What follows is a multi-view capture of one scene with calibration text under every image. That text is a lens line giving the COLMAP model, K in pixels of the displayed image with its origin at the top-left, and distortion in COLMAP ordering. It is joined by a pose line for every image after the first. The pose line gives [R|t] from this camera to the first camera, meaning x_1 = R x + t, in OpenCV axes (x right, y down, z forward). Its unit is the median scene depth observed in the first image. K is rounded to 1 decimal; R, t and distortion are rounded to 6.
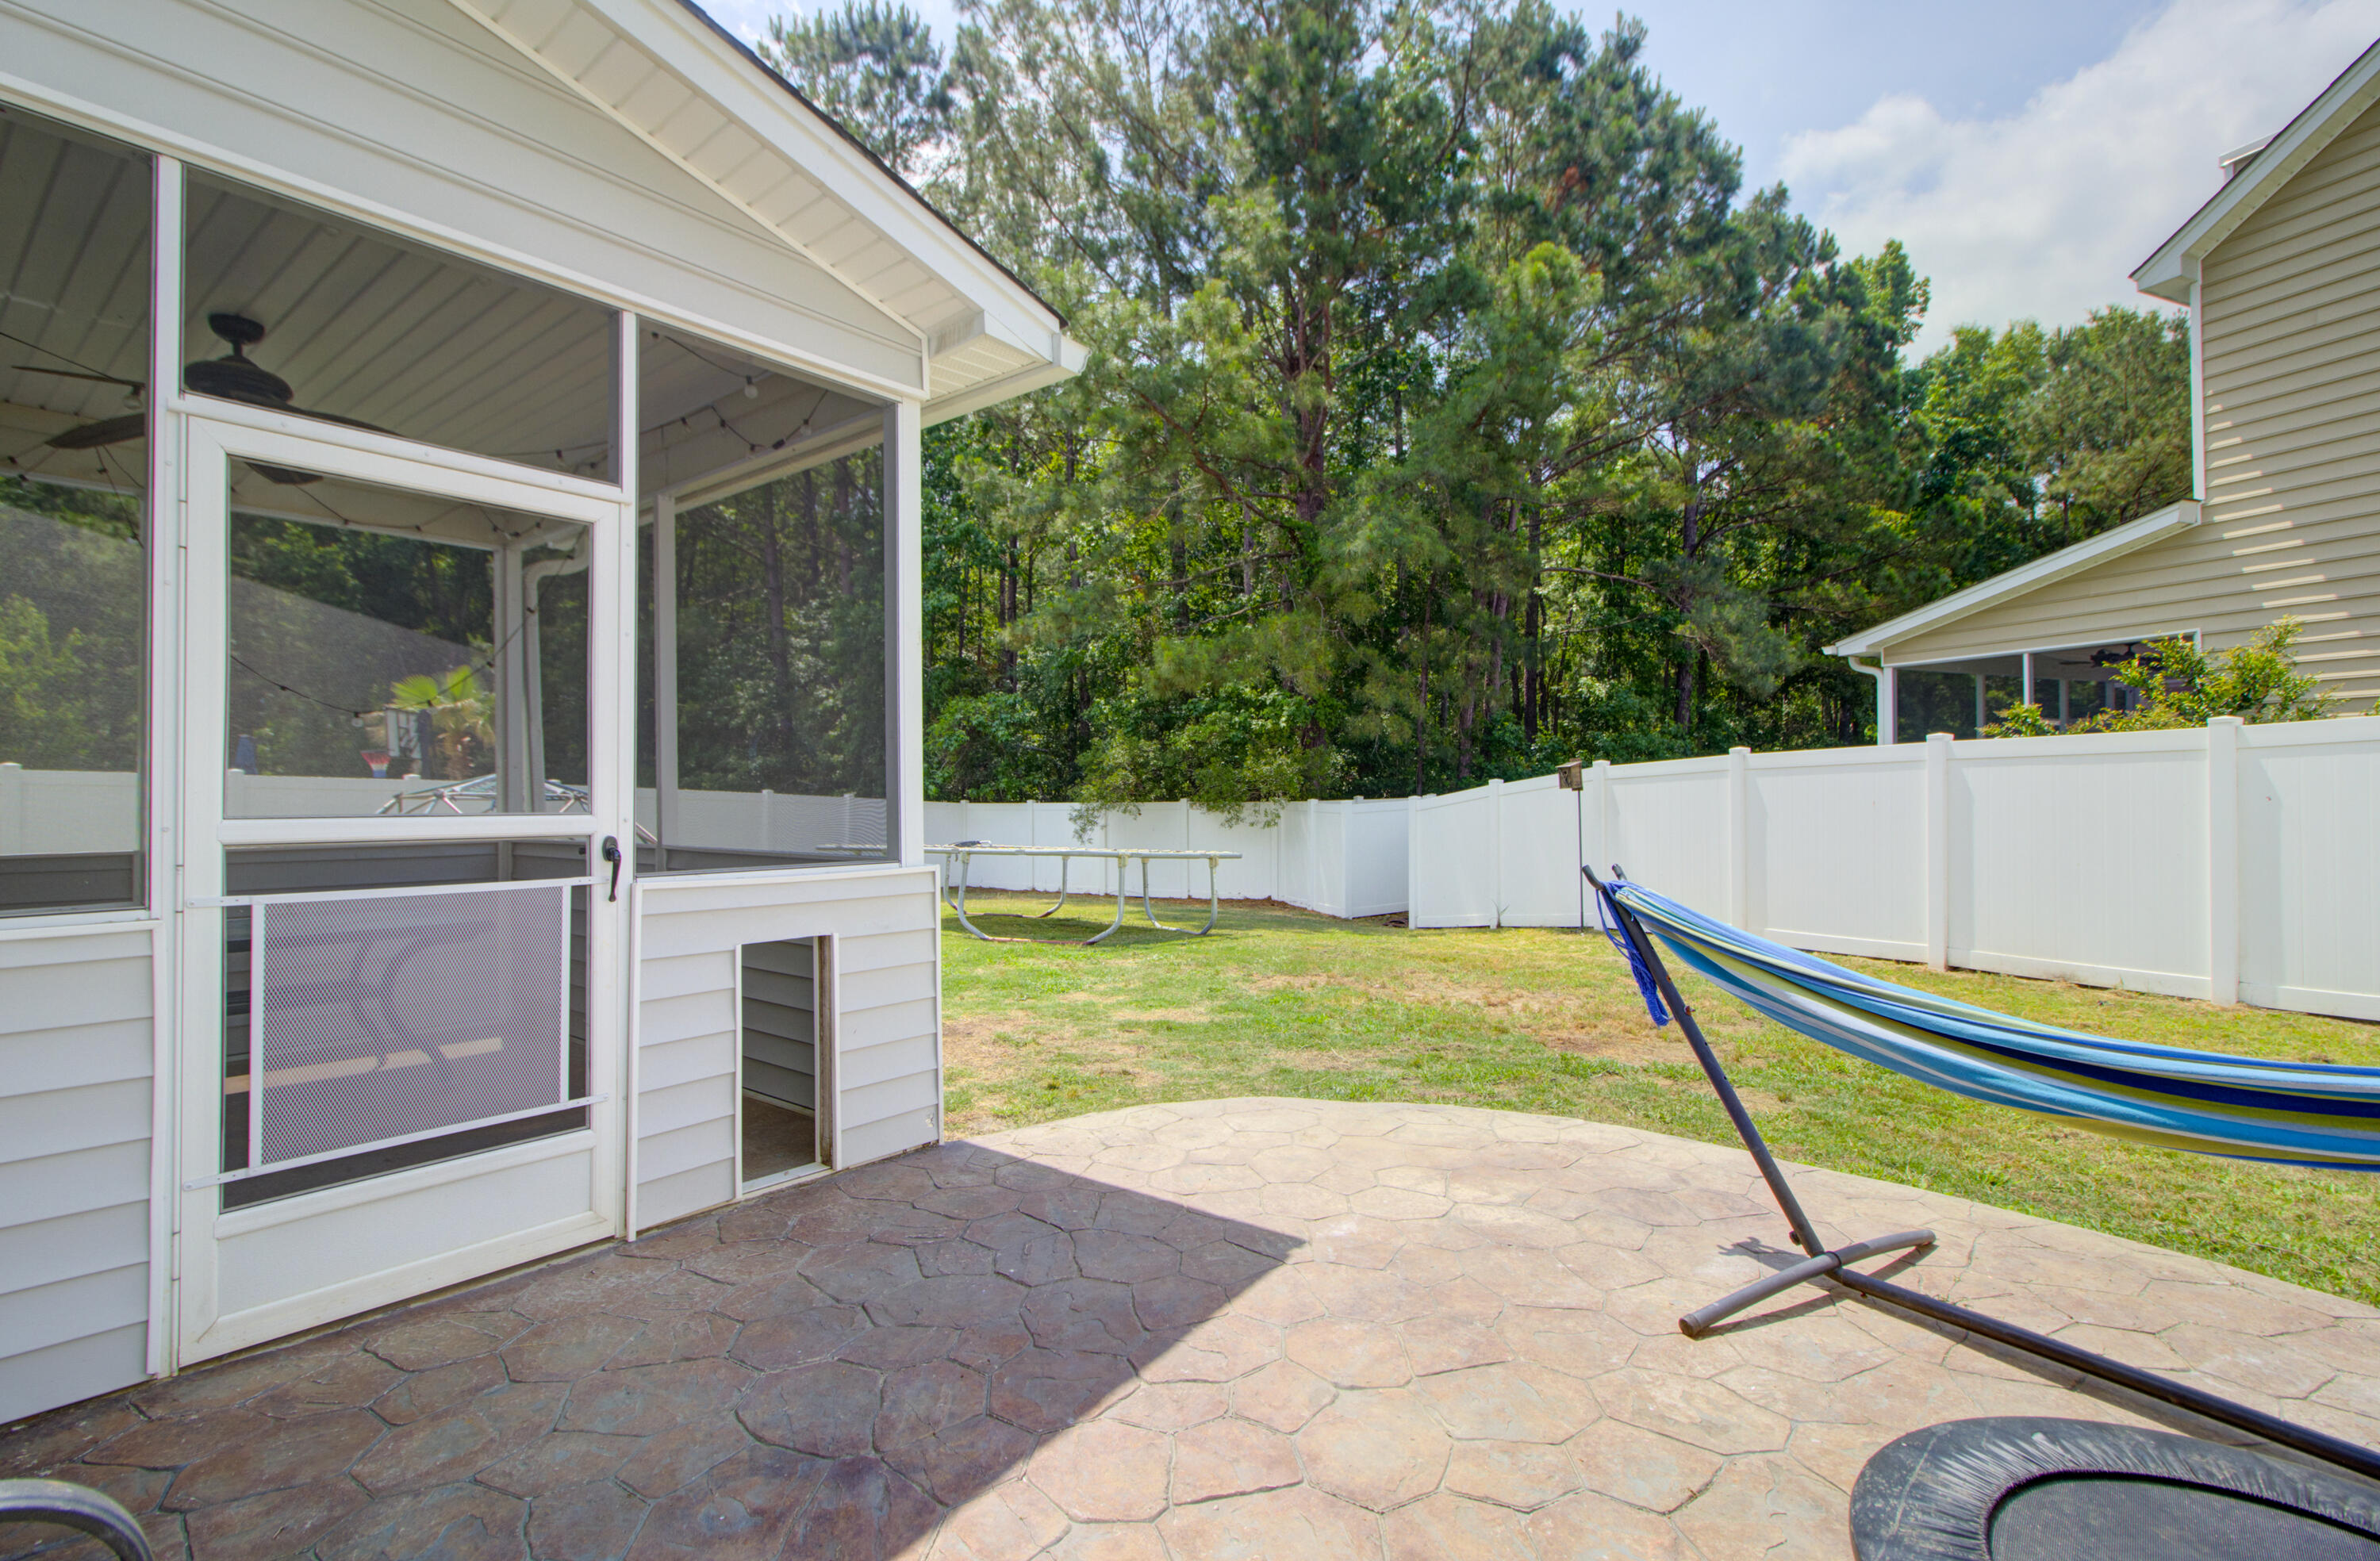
lens RADIAL K [[1098.9, 0, 1181.5], [0, 1098.9, 780.5], [0, 0, 1]] dist [0.000792, 0.003764]
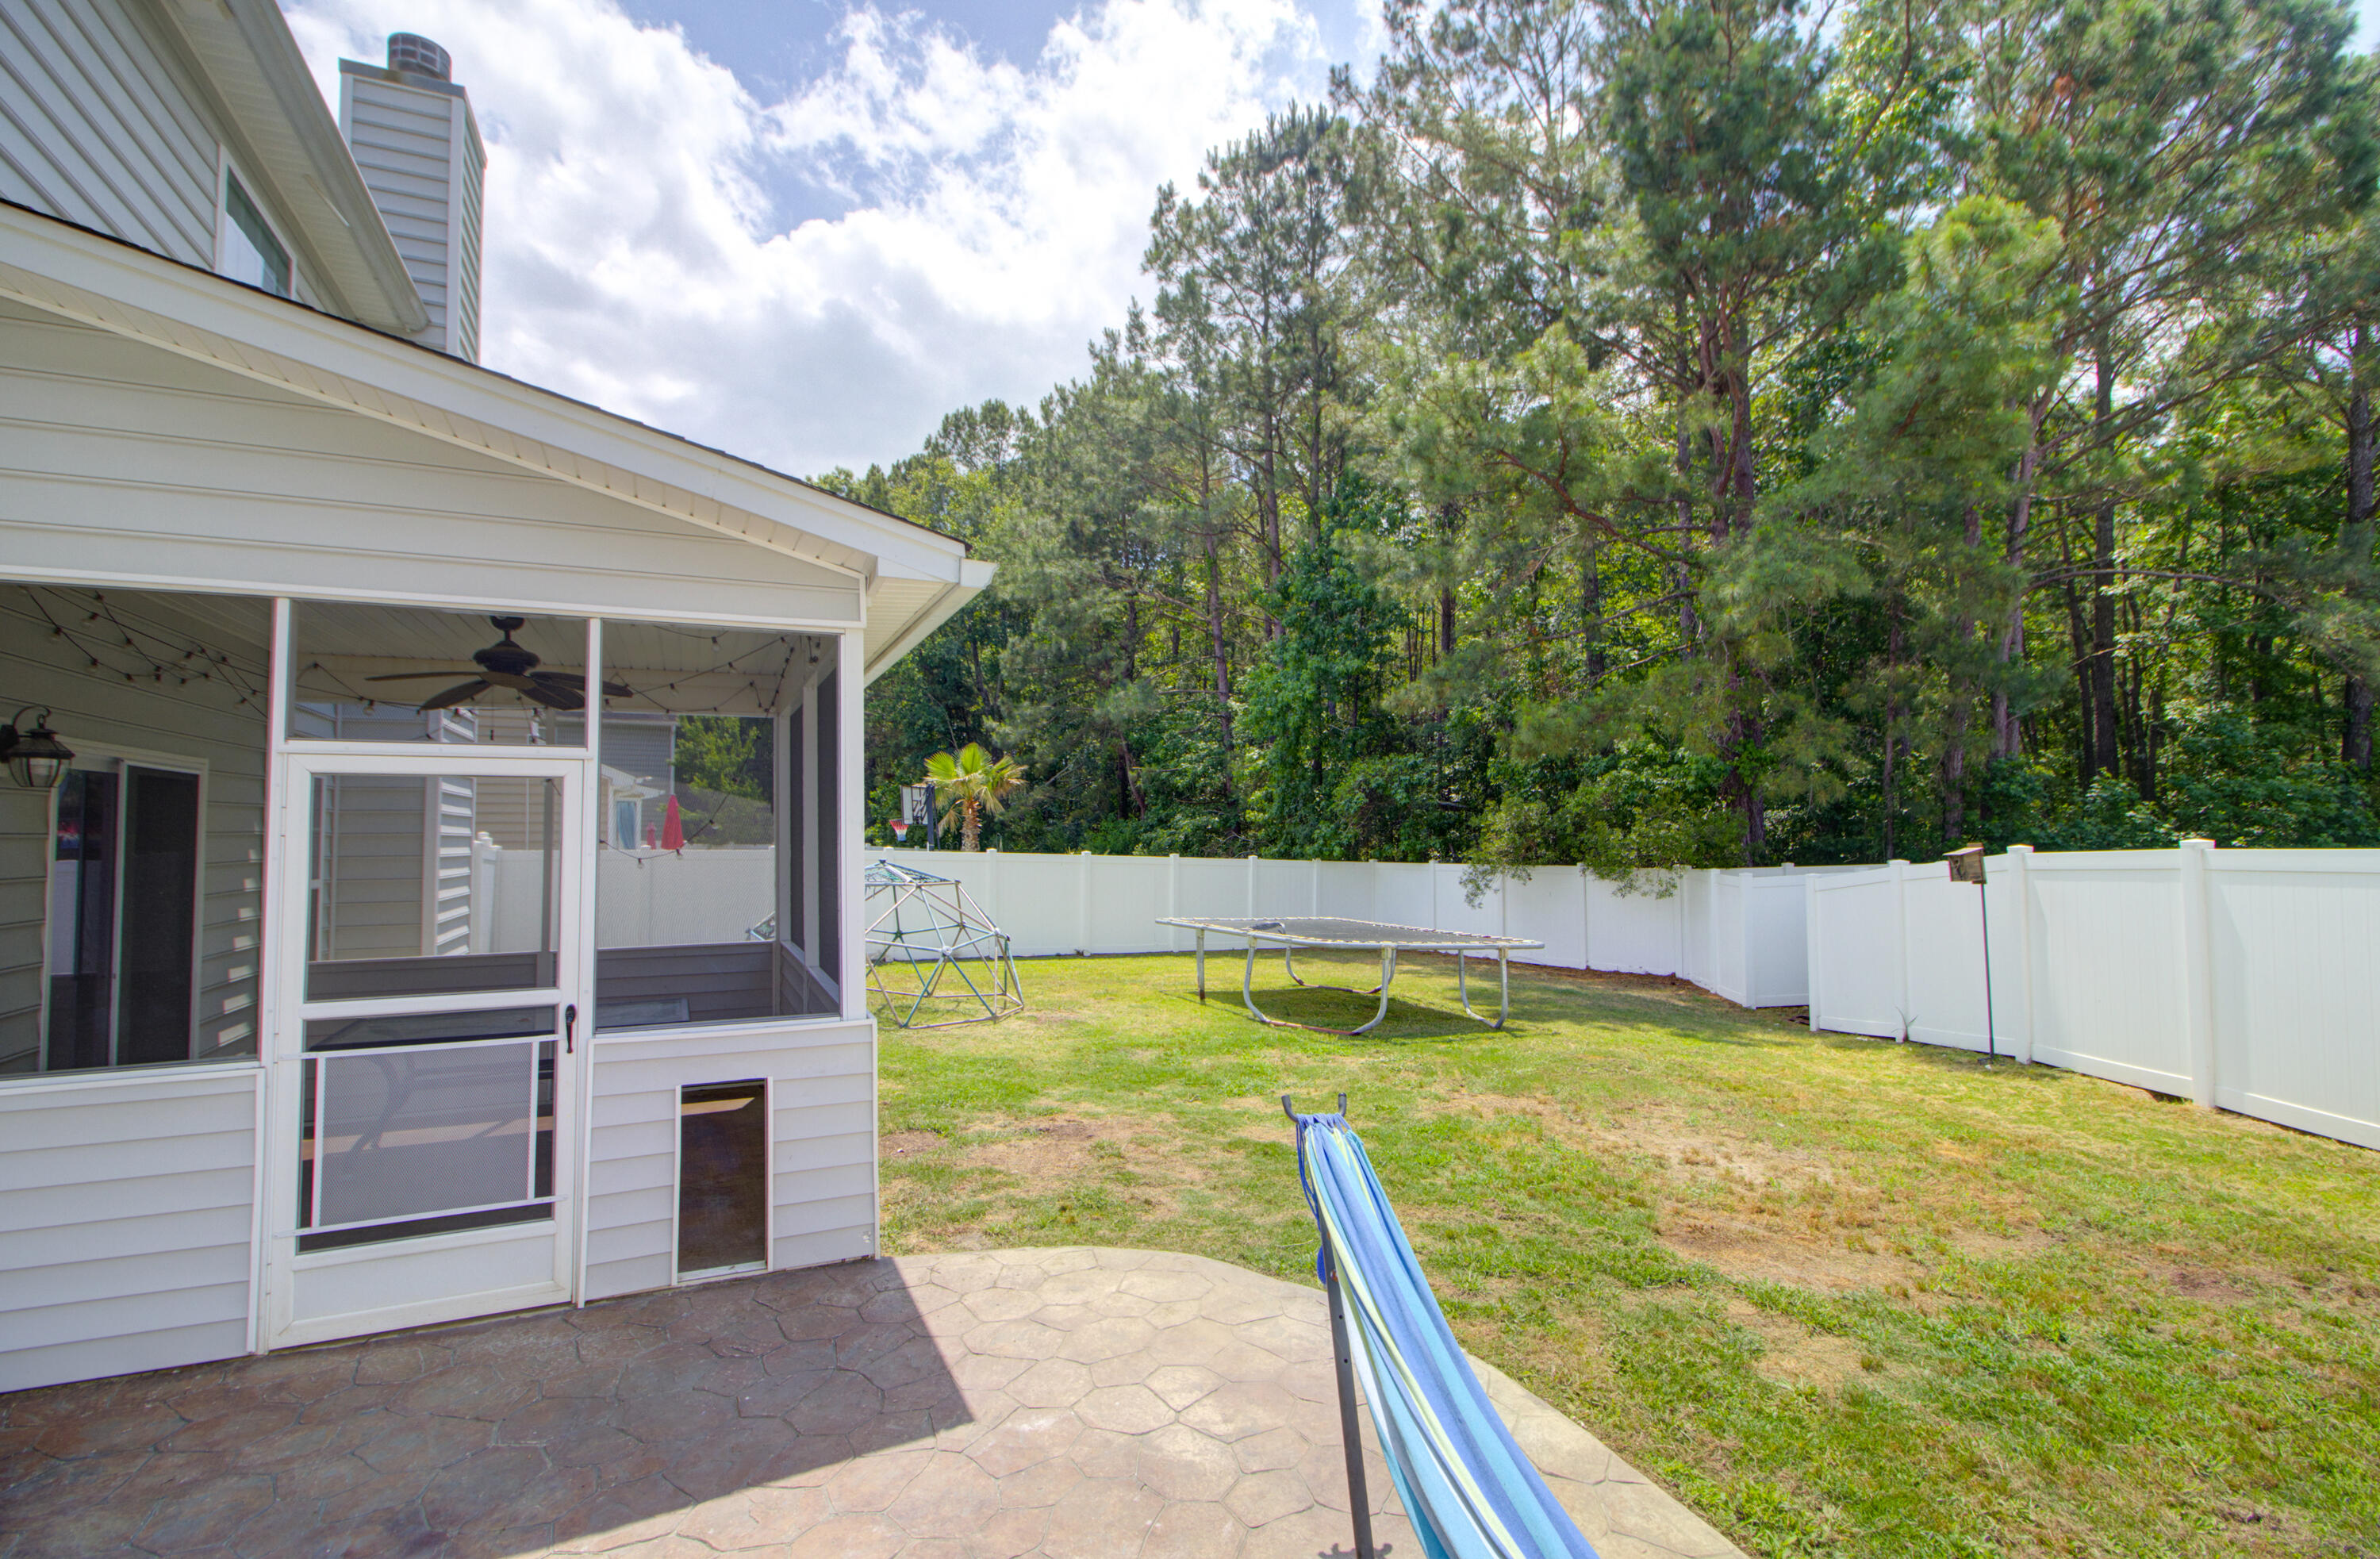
lens RADIAL K [[1092.8, 0, 1182.0], [0, 1092.8, 785.1], [0, 0, 1]] dist [-0.010263, 0.008895]
pose [[0.893682, -0.021032, -0.448208, 0.381923], [0.009723, 0.999574, -0.027518, -0.087932], [0.448595, 0.020234, 0.893506, 0.060791]]
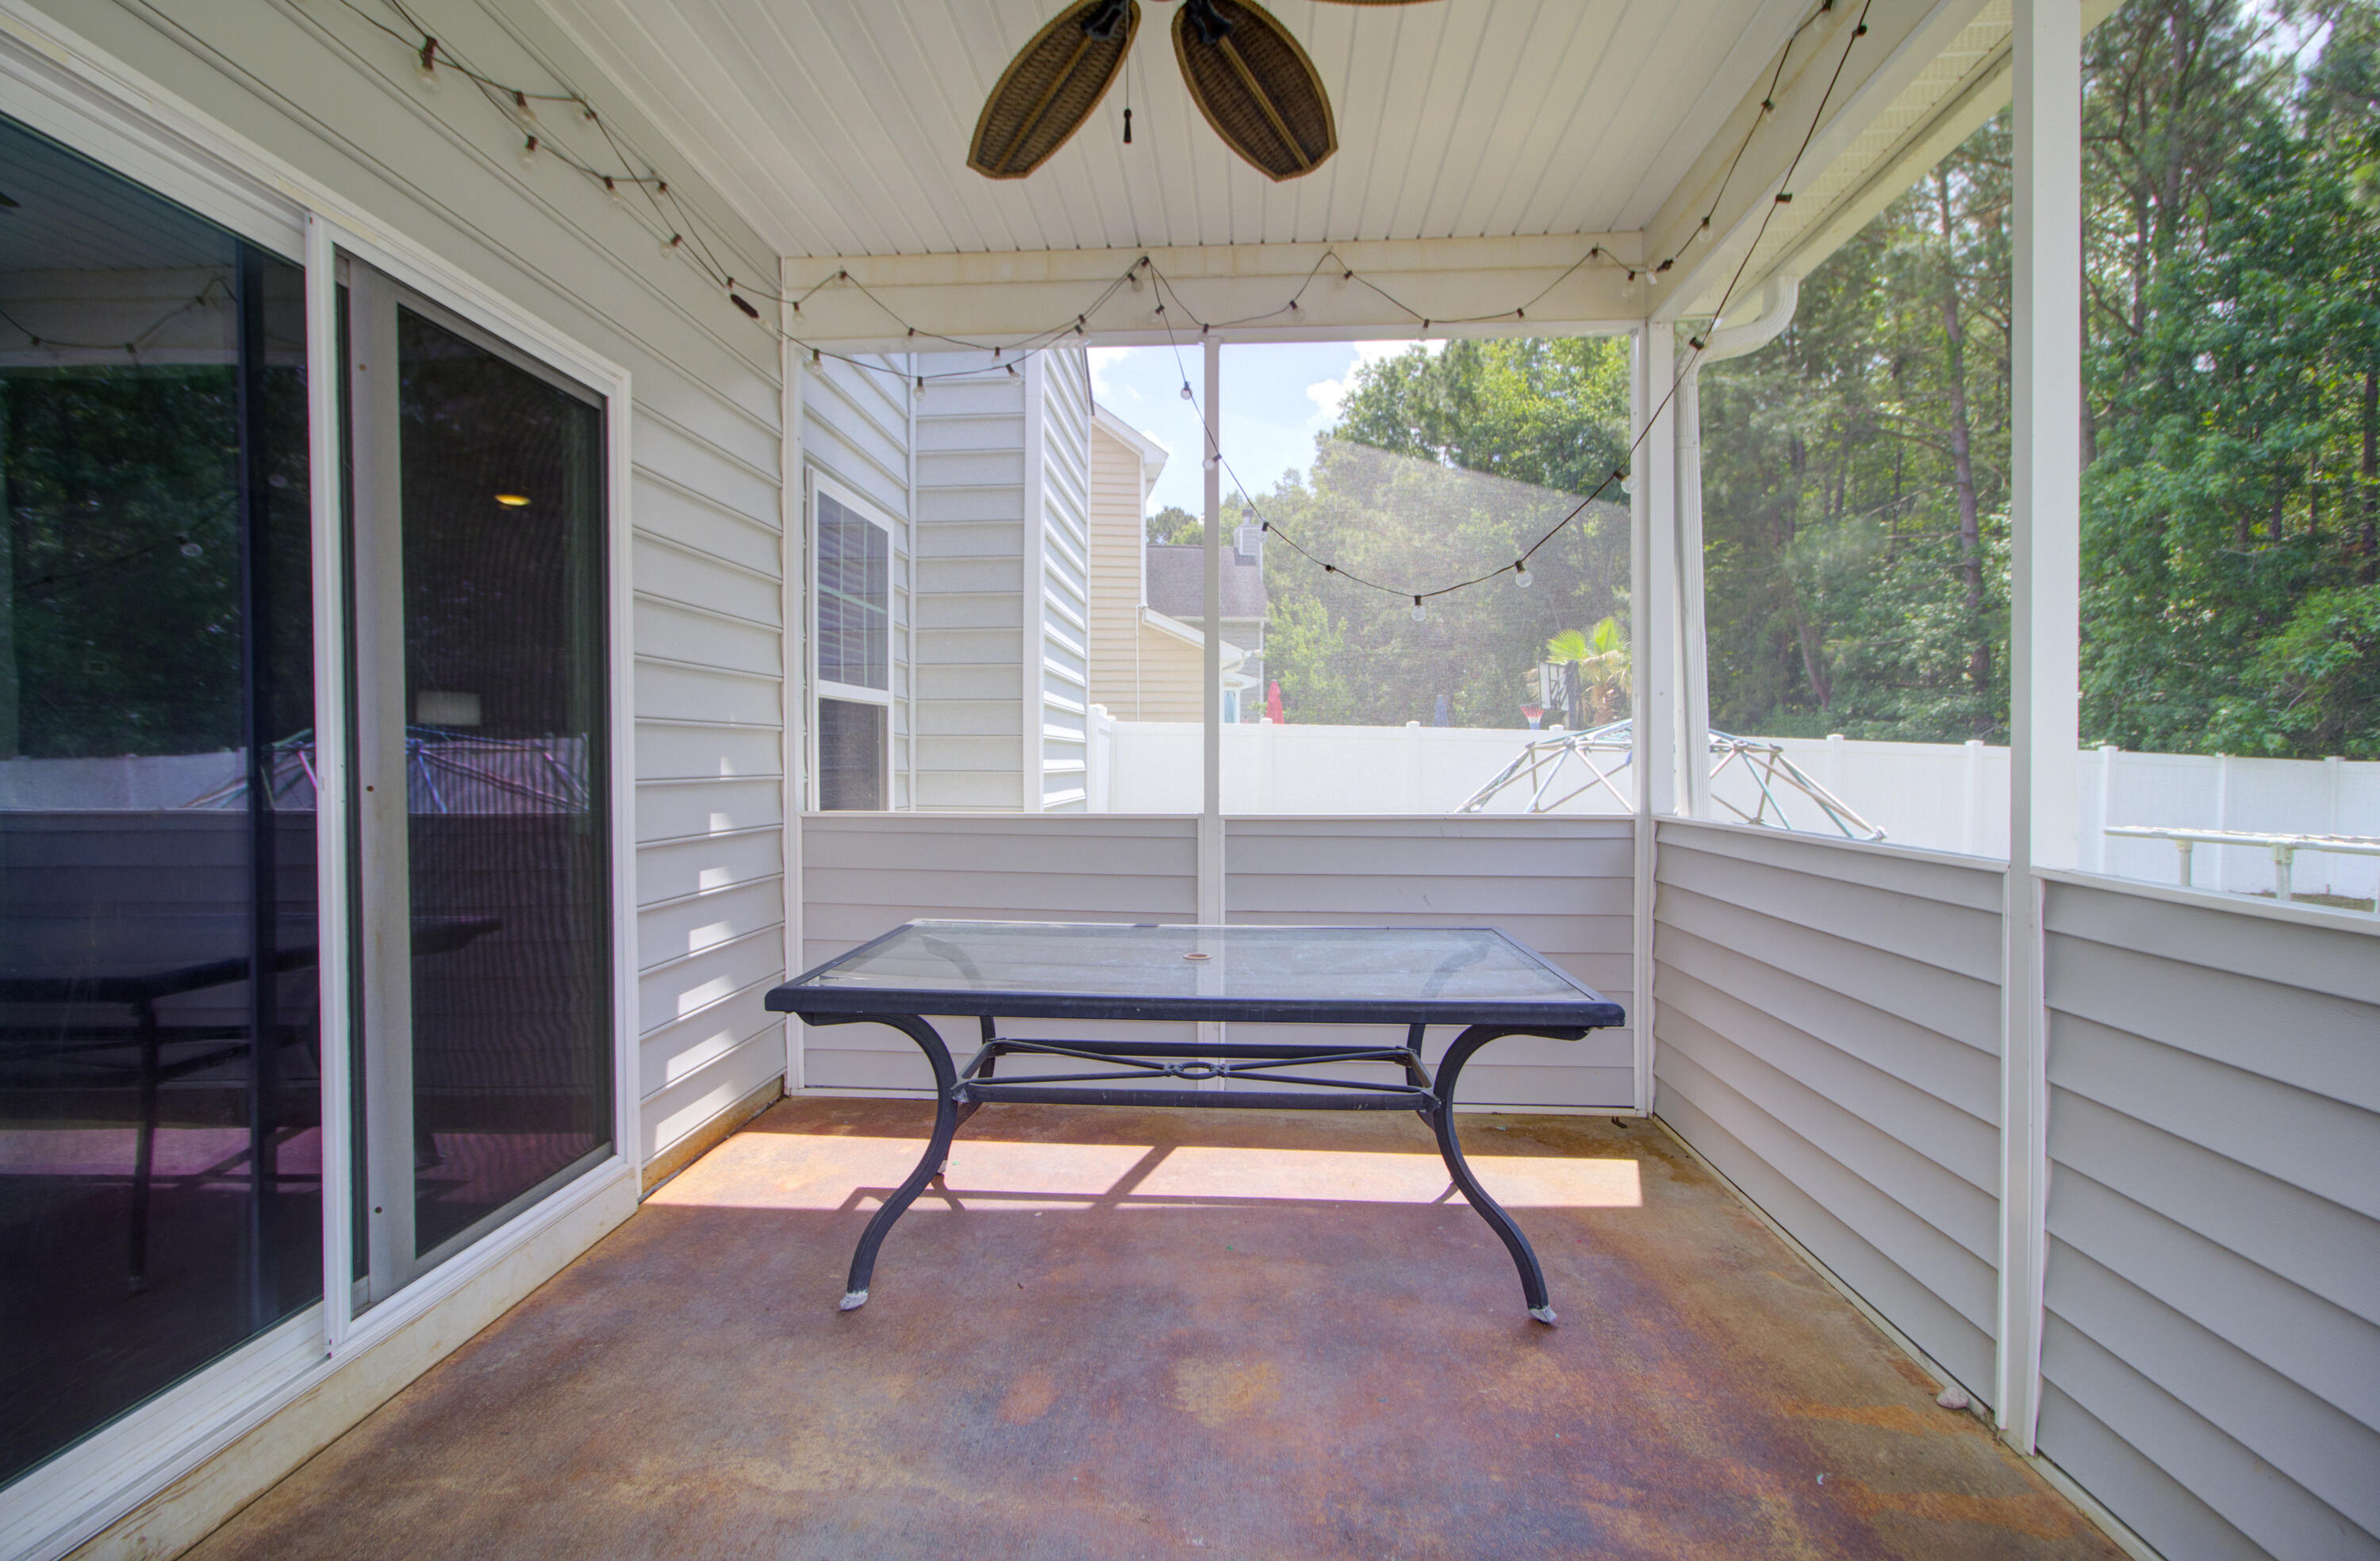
lens RADIAL K [[1098.9, 0, 1215.2], [0, 1098.9, 763.5], [0, 0, 1]] dist [0.000792, 0.003764]
pose [[0.602028, 0.012850, -0.798371, -0.269928], [0.008245, 0.999717, 0.022308, 0.008969], [0.798432, -0.020012, 0.601752, 0.437057]]
